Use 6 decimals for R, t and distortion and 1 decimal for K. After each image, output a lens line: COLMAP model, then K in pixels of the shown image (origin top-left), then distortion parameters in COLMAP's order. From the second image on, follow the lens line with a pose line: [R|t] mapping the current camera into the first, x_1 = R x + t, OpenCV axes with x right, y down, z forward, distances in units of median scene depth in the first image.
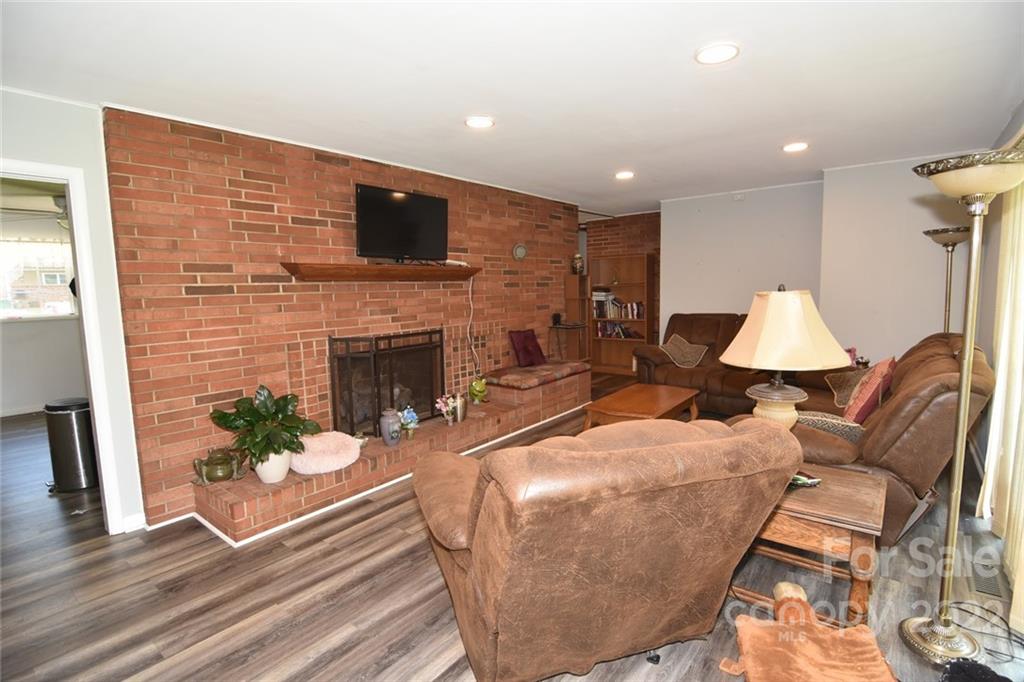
lens RADIAL K [[494.7, 0, 515.4], [0, 494.7, 339.0], [0, 0, 1]] dist [-0.013282, -0.005836]
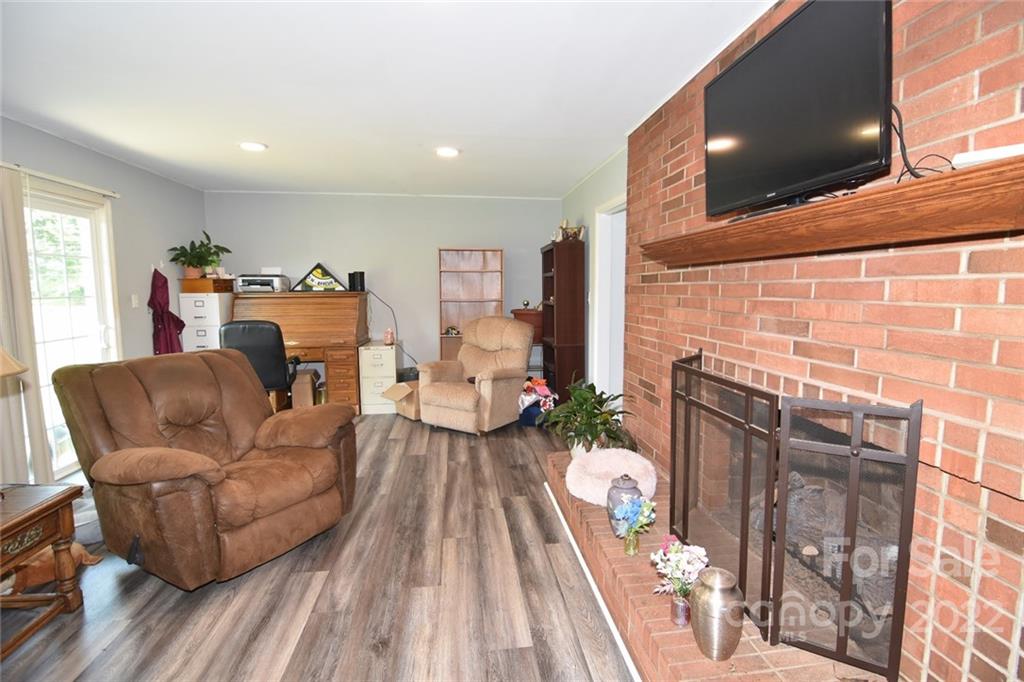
lens RADIAL K [[494.7, 0, 522.5], [0, 494.7, 337.2], [0, 0, 1]] dist [-0.013282, -0.005836]
pose [[-0.698347, 0.088663, -0.710247, 0.213254], [-0.062525, 0.980948, 0.183934, -0.111026], [0.713024, 0.172858, -0.679498, 1.114105]]
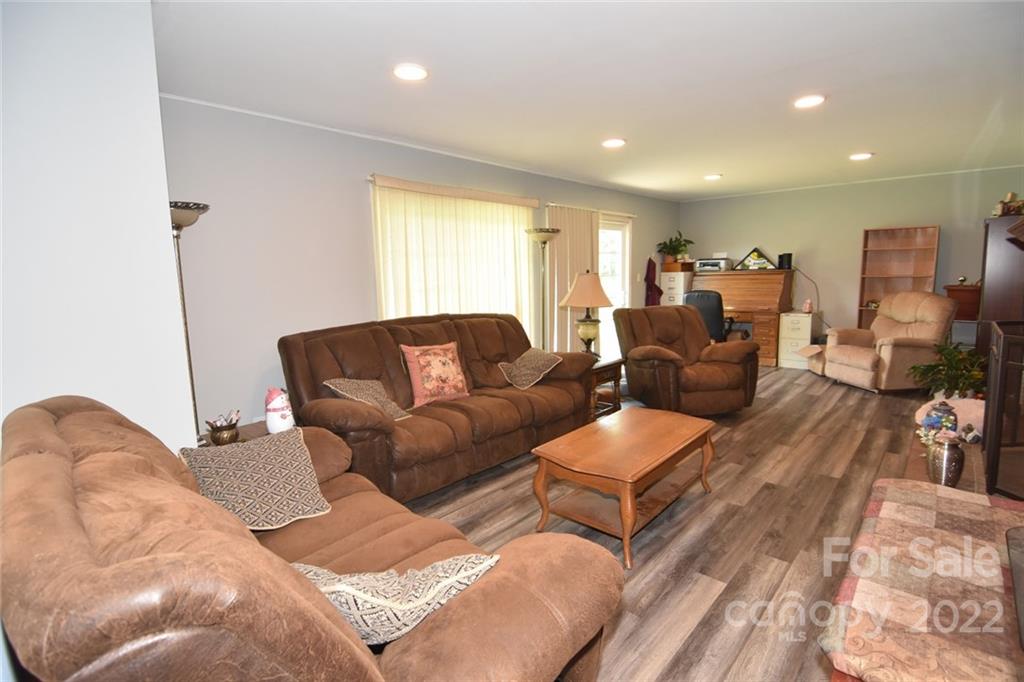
lens RADIAL K [[494.7, 0, 518.5], [0, 494.7, 341.6], [0, 0, 1]] dist [-0.013282, -0.005836]
pose [[-0.997223, 0.031510, 0.067478, 0.350734], [0.047098, 0.968712, 0.243677, -0.168450], [-0.057688, 0.246178, -0.967506, 1.568718]]
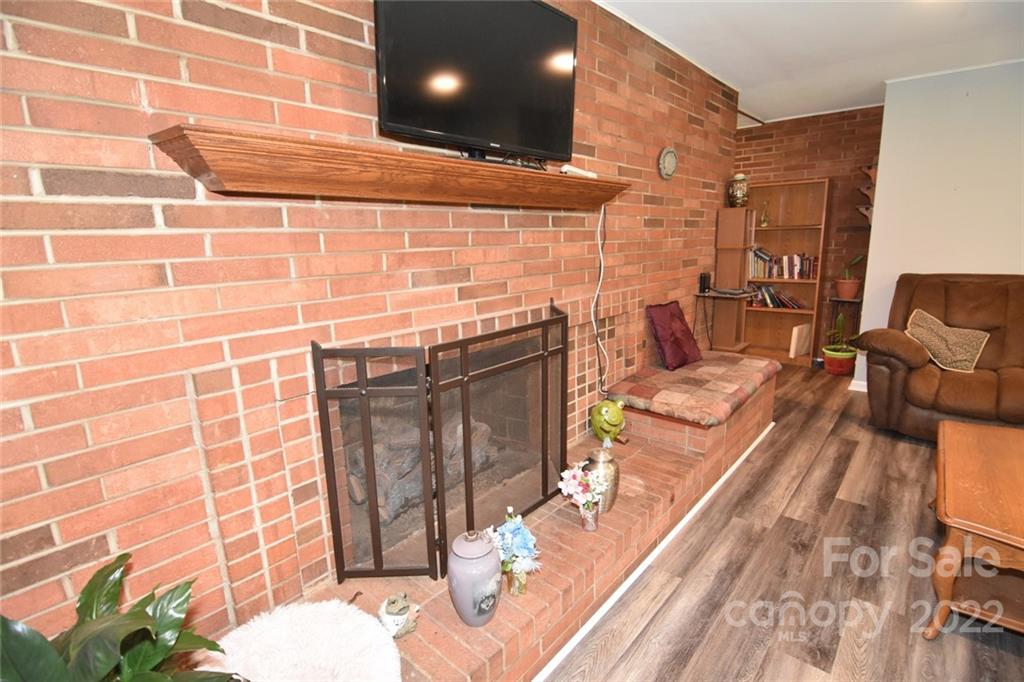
lens RADIAL K [[494.7, 0, 513.3], [0, 494.7, 341.0], [0, 0, 1]] dist [-0.013282, -0.005836]
pose [[0.998581, 0.006704, -0.052831, -0.175374], [-0.001391, 0.994988, 0.099980, -0.041535], [0.053236, -0.099764, 0.993586, 0.546919]]
